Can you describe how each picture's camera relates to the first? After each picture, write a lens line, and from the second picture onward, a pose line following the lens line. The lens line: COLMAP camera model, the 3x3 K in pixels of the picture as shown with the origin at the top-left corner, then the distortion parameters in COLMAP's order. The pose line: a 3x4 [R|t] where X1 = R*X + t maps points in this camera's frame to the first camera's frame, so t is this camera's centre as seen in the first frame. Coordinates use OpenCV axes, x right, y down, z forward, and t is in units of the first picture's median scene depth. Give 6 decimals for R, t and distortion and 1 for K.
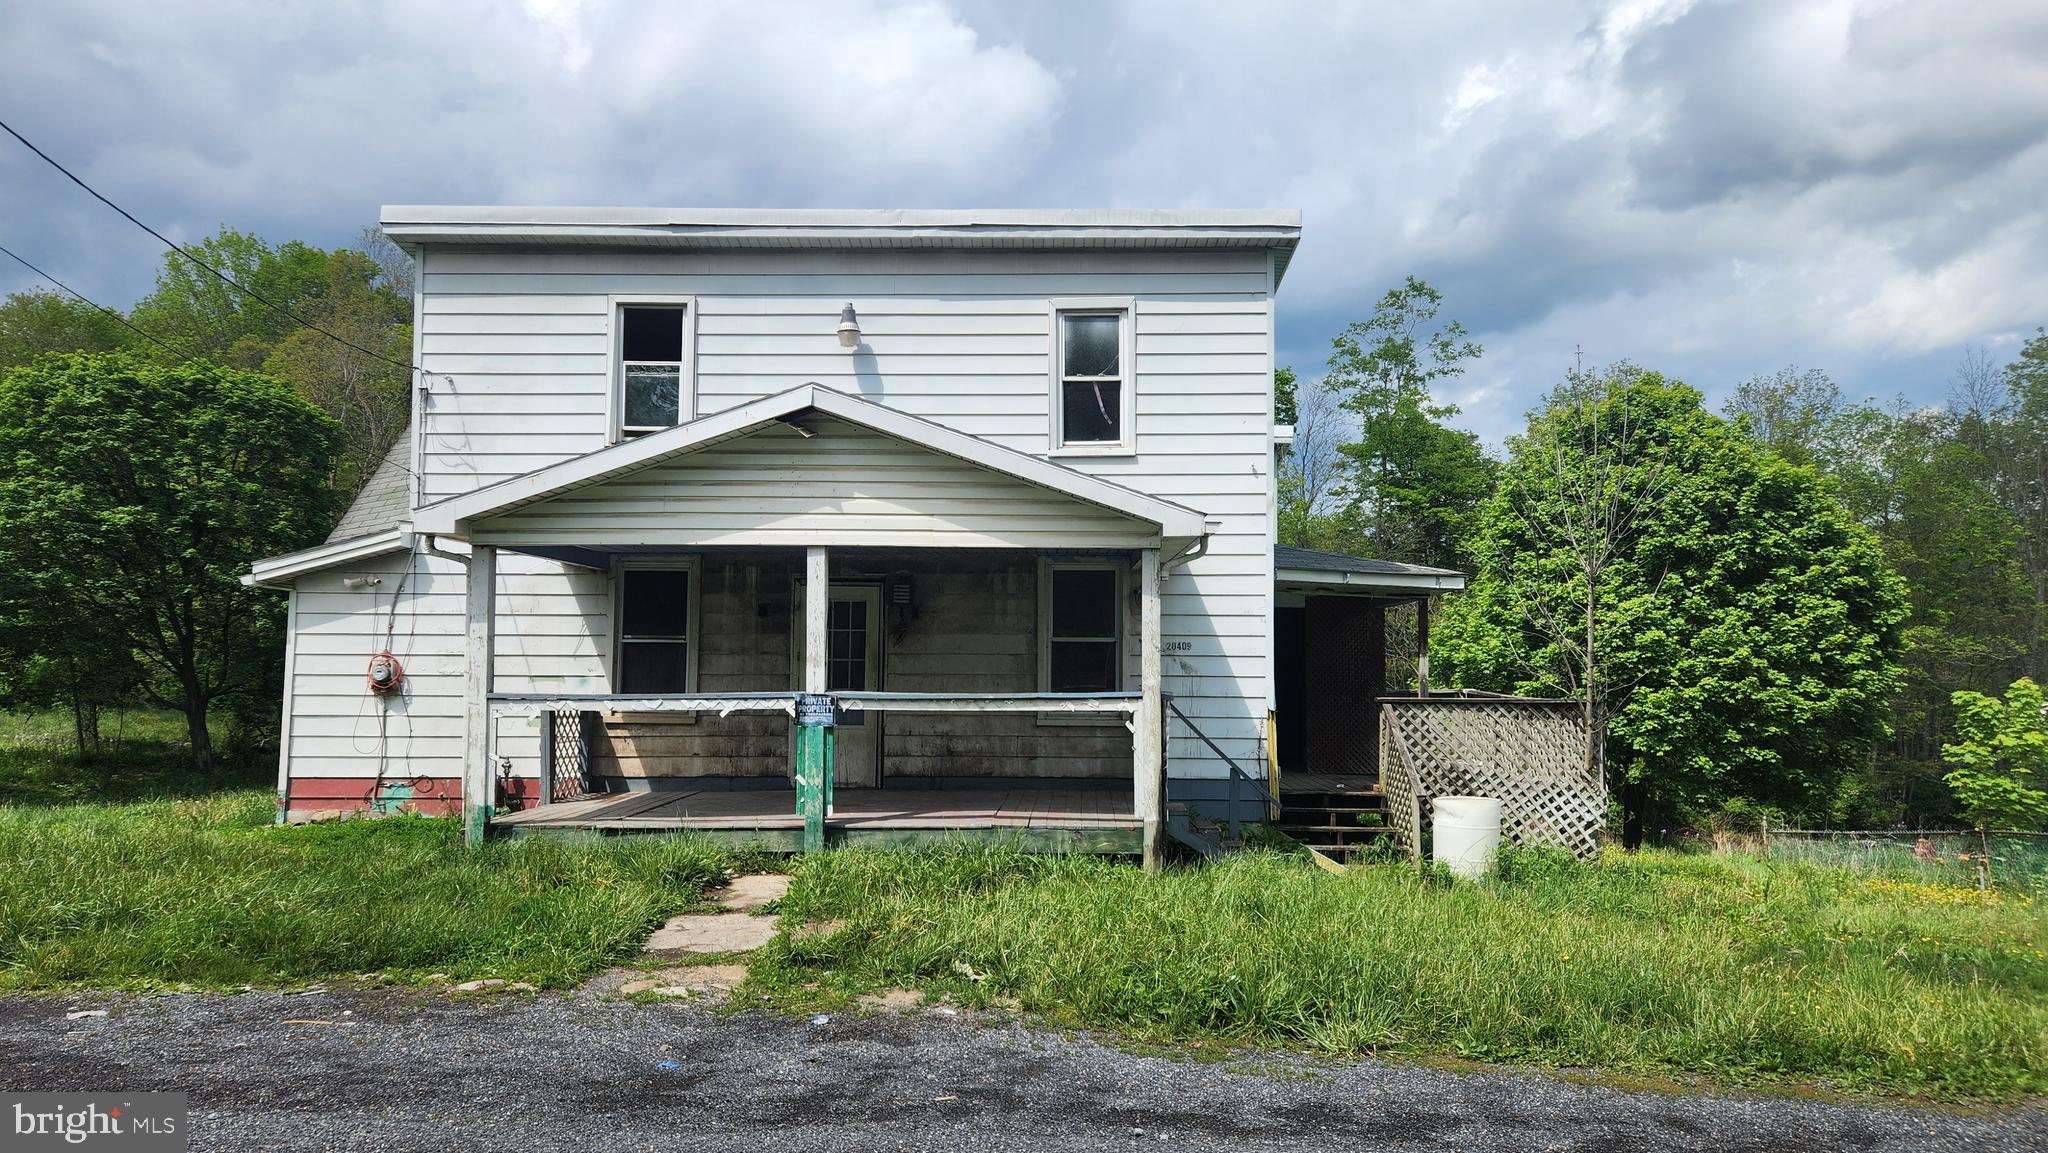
lens RADIAL K [[1367.6, 0, 1032.4], [0, 1367.6, 575.9], [0, 0, 1]] dist [0.032908, -0.022854]
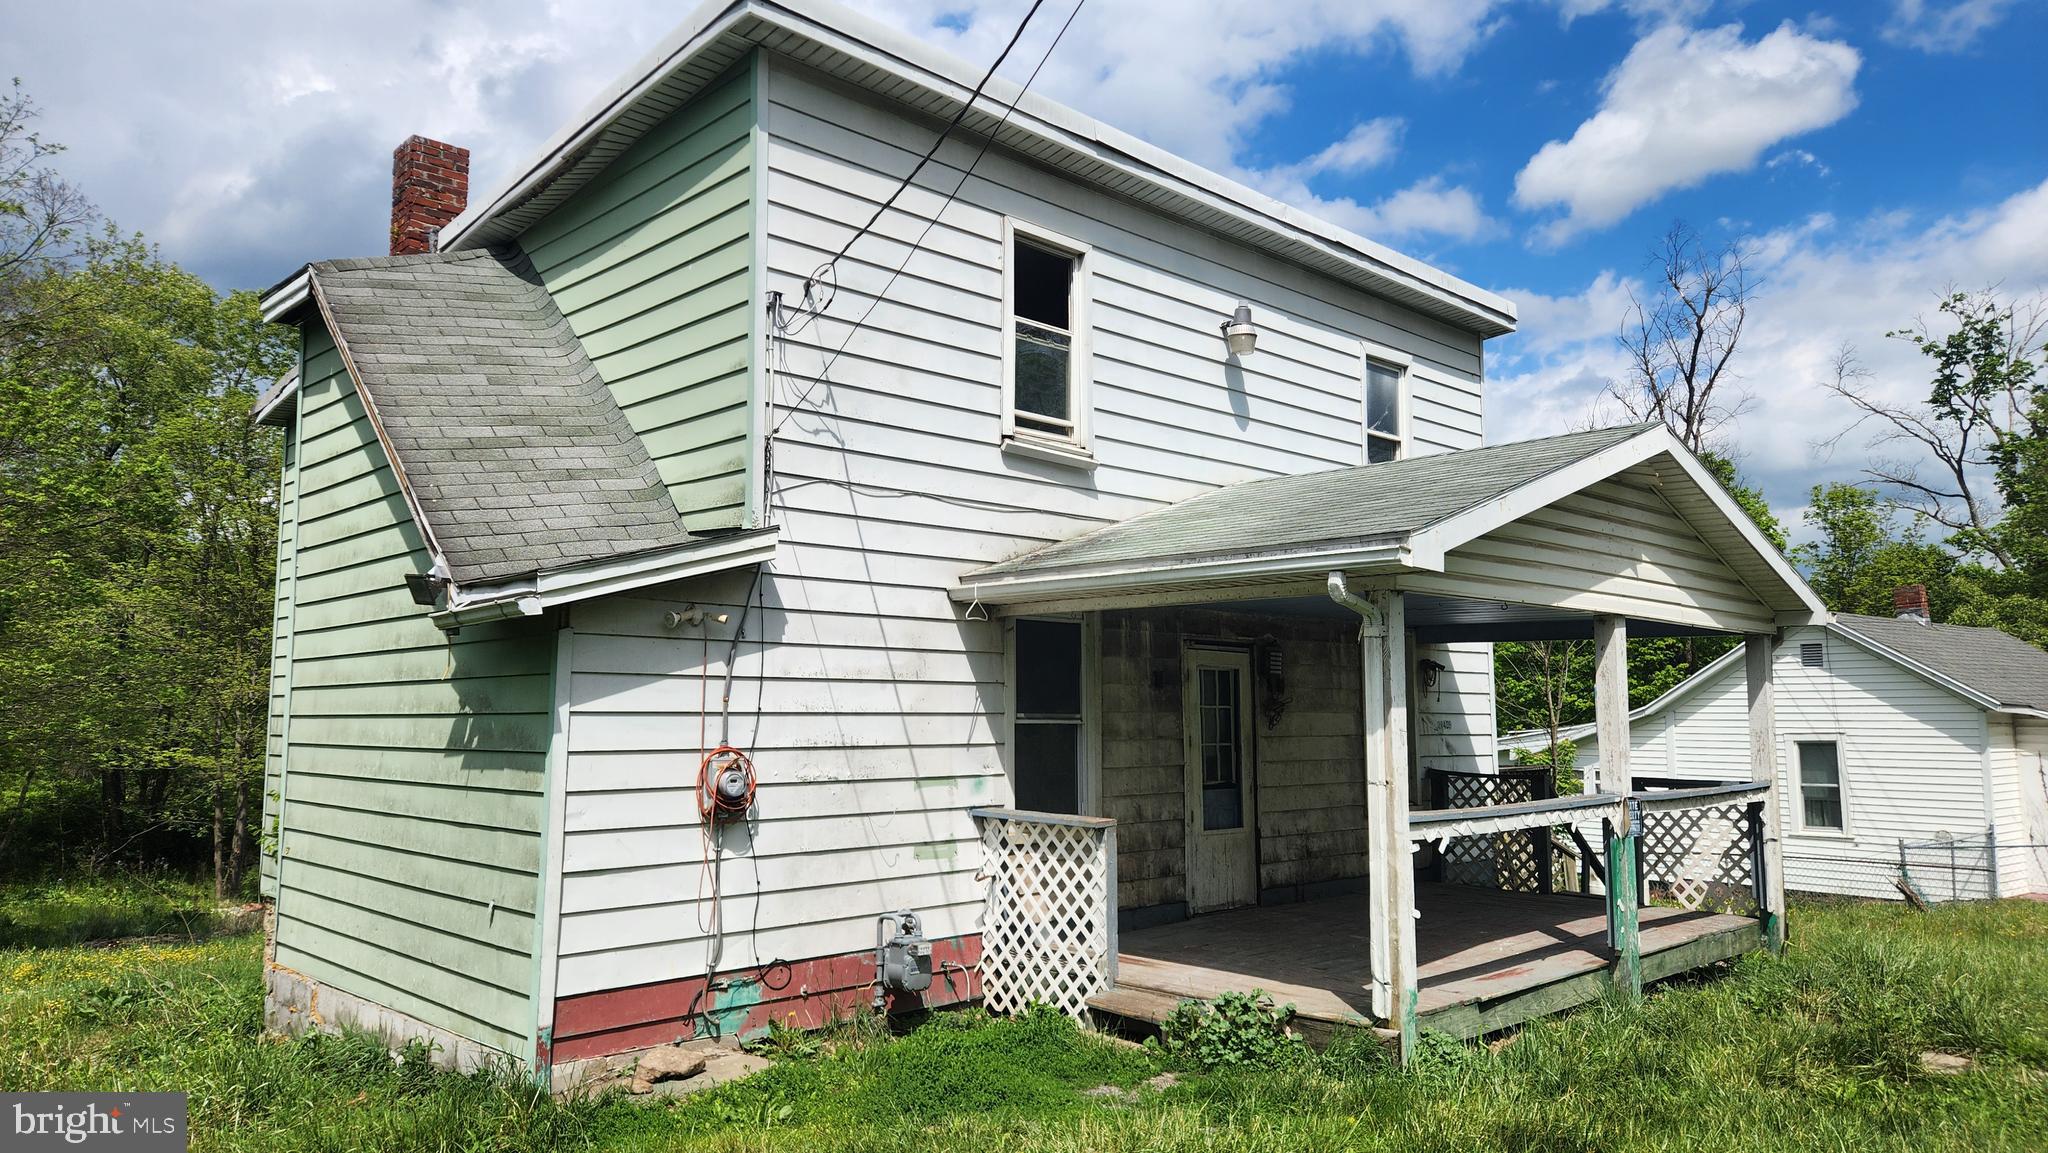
lens RADIAL K [[1367.6, 0, 1036.8], [0, 1367.6, 569.1], [0, 0, 1]] dist [0.032908, -0.022854]
pose [[0.709862, 0.071716, 0.700680, -0.773765], [-0.045833, 0.997398, -0.055651, 0.008958], [-0.702848, 0.007390, 0.711302, 0.510296]]
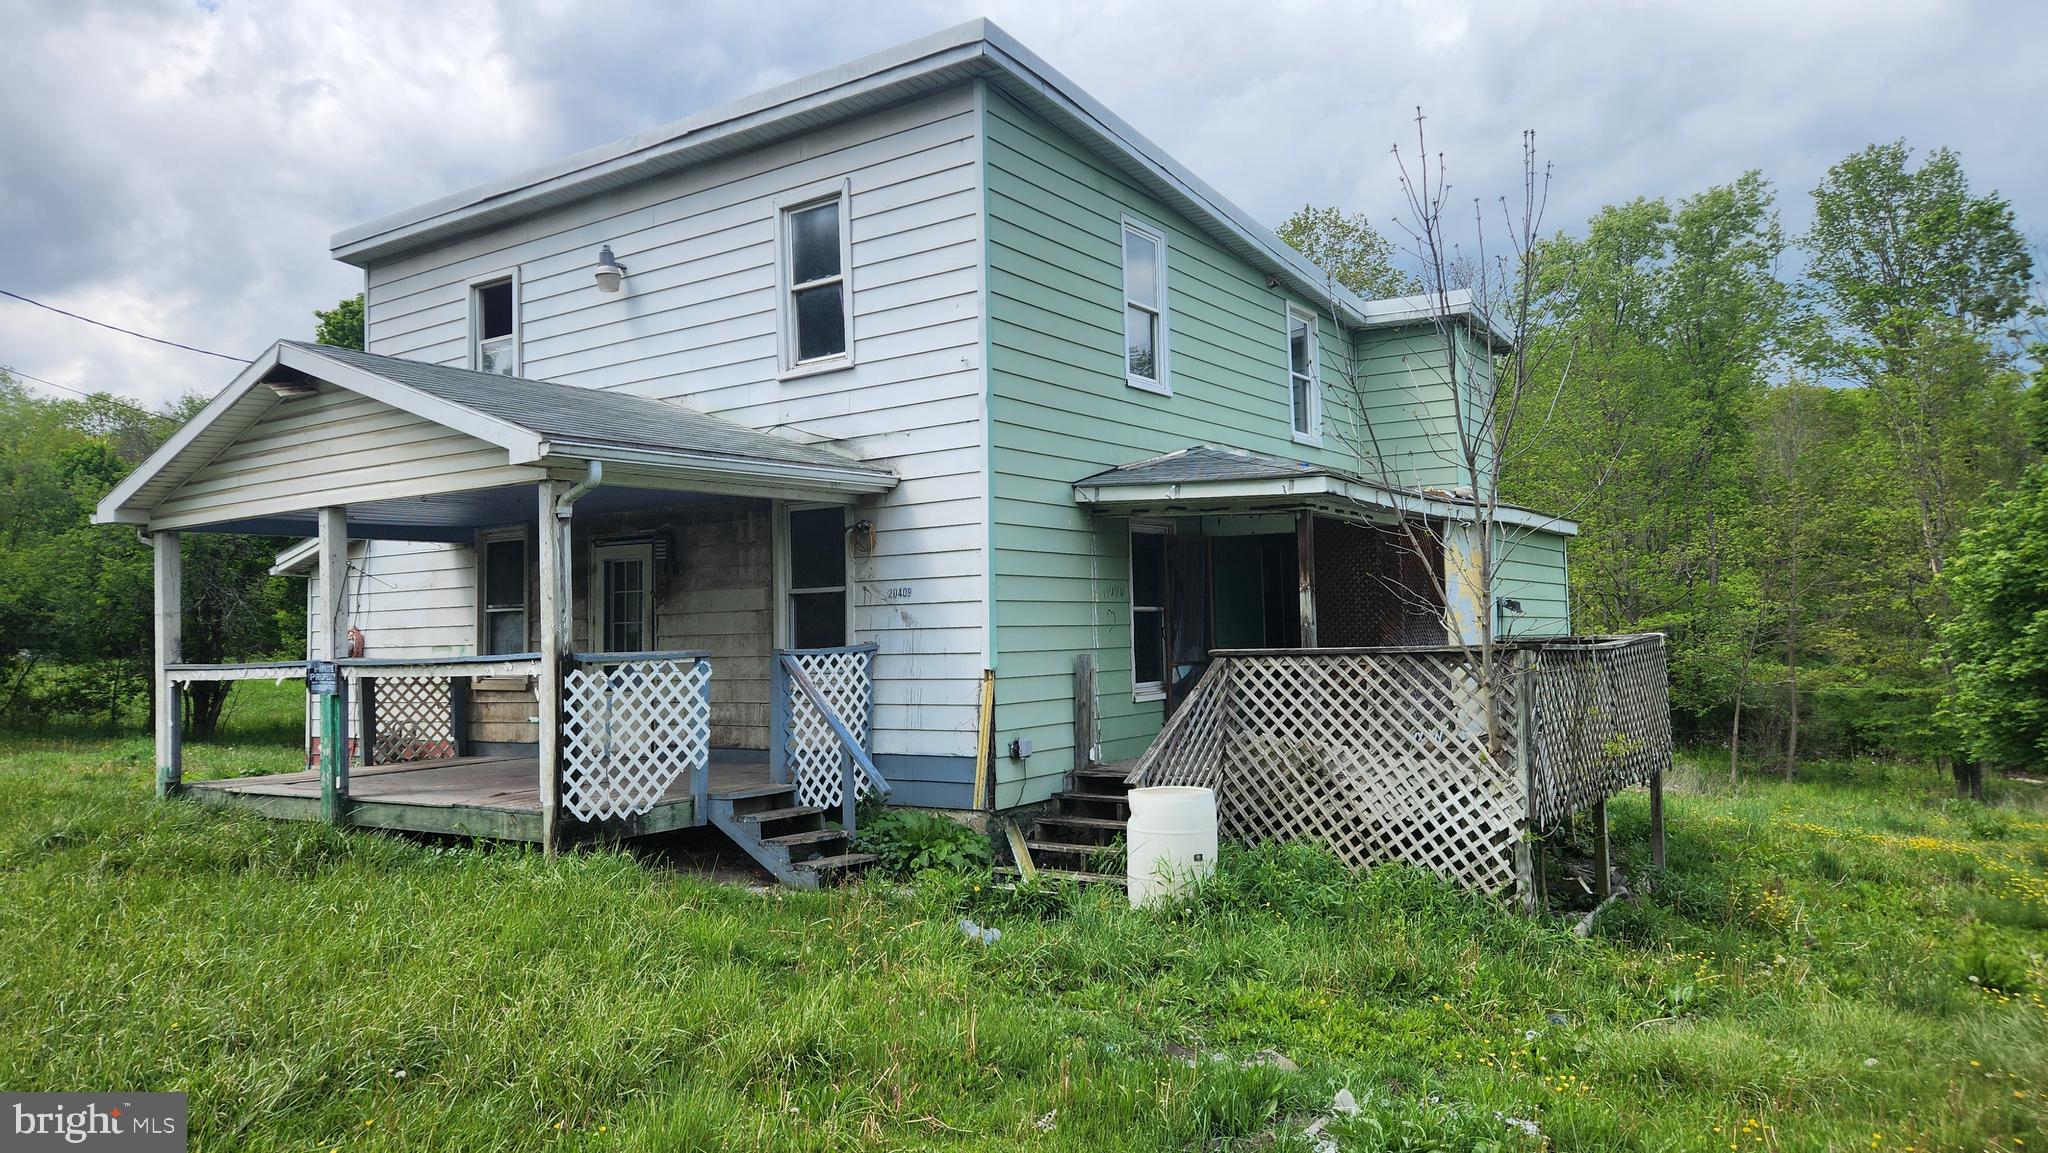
lens RADIAL K [[1367.6, 0, 1018.5], [0, 1367.6, 583.1], [0, 0, 1]] dist [0.032908, -0.022854]
pose [[0.834062, -0.047264, -0.549642, 0.610366], [0.065455, 0.997764, 0.013528, 0.038718], [0.547774, -0.047260, 0.835291, 0.353976]]
